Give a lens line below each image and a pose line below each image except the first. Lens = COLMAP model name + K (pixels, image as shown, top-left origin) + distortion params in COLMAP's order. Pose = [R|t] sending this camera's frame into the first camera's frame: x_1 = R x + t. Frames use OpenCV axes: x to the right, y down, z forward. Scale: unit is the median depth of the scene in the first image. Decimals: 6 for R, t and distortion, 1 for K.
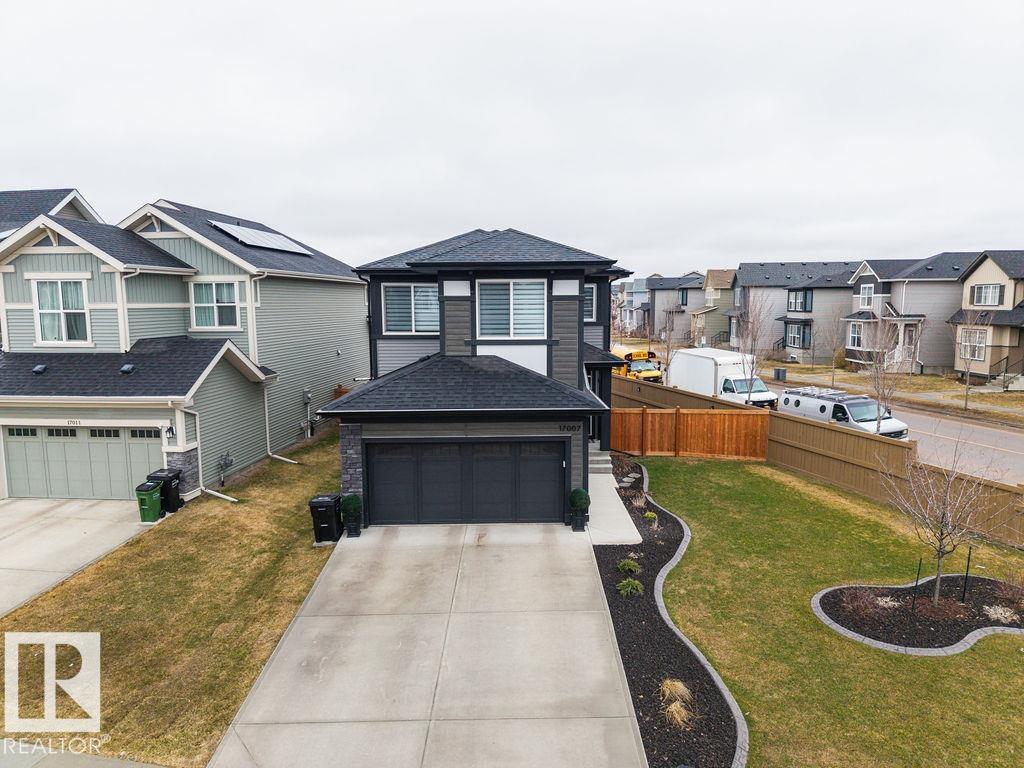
lens RADIAL K [[688.8, 0, 513.5], [0, 688.8, 385.8], [0, 0, 1]] dist [0.006805, -0.005866]
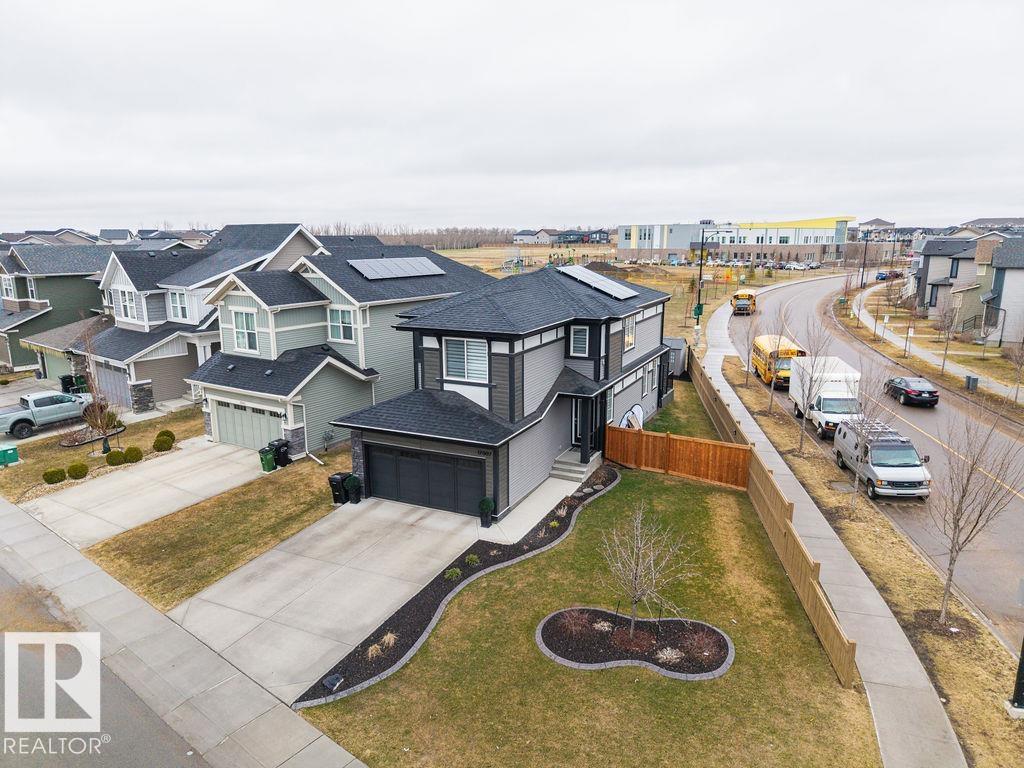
lens RADIAL K [[688.8, 0, 513.5], [0, 688.8, 385.8], [0, 0, 1]] dist [0.006805, -0.005866]
pose [[0.894141, 0.098815, -0.436747, 0.653291], [-0.056181, 0.992396, 0.109513, -0.204835], [0.444248, -0.073383, 0.892893, -0.173623]]
